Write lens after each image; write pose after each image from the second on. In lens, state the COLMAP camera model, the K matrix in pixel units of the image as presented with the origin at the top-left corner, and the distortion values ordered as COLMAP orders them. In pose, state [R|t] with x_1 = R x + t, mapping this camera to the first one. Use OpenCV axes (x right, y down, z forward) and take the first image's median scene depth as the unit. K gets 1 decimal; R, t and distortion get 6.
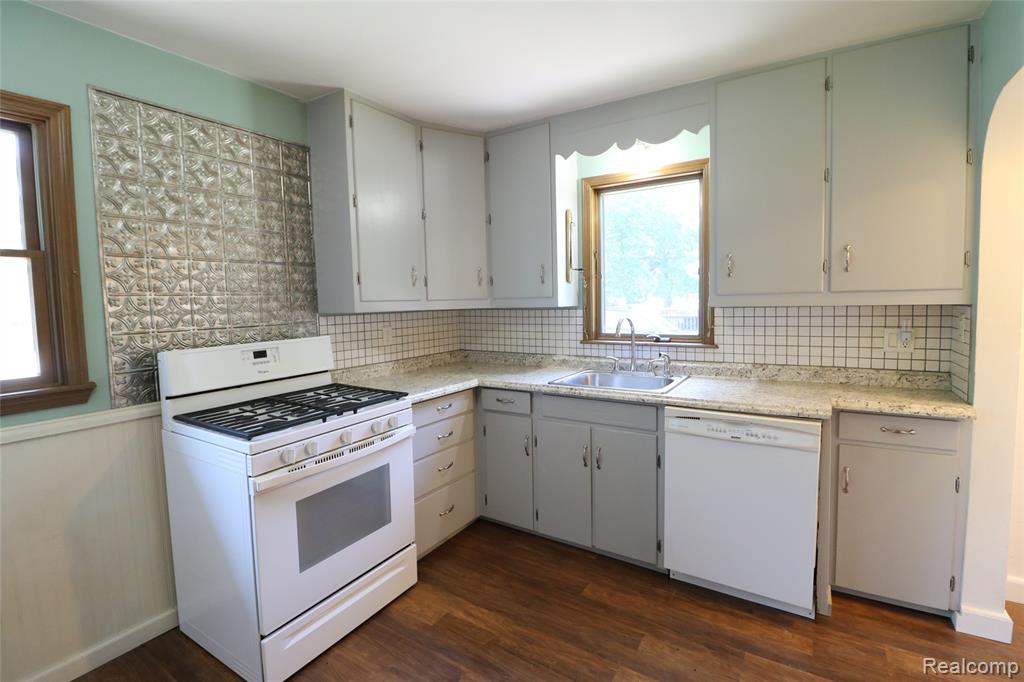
lens RADIAL K [[473.6, 0, 510.5], [0, 473.6, 335.6], [0, 0, 1]] dist [-0.014612, -0.001910]
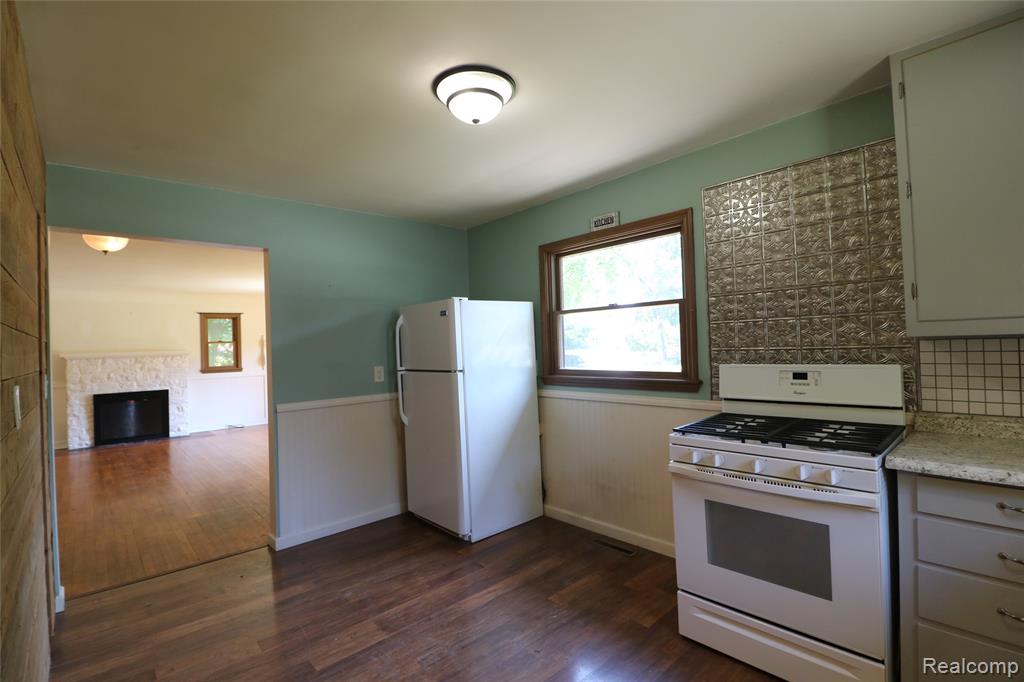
lens RADIAL K [[473.6, 0, 507.4], [0, 473.6, 336.7], [0, 0, 1]] dist [-0.014612, -0.001910]
pose [[-0.270952, 0.018984, -0.962406, 0.643482], [-0.031353, 0.999101, 0.028535, -0.056542], [0.962082, 0.037906, -0.270113, 0.662327]]
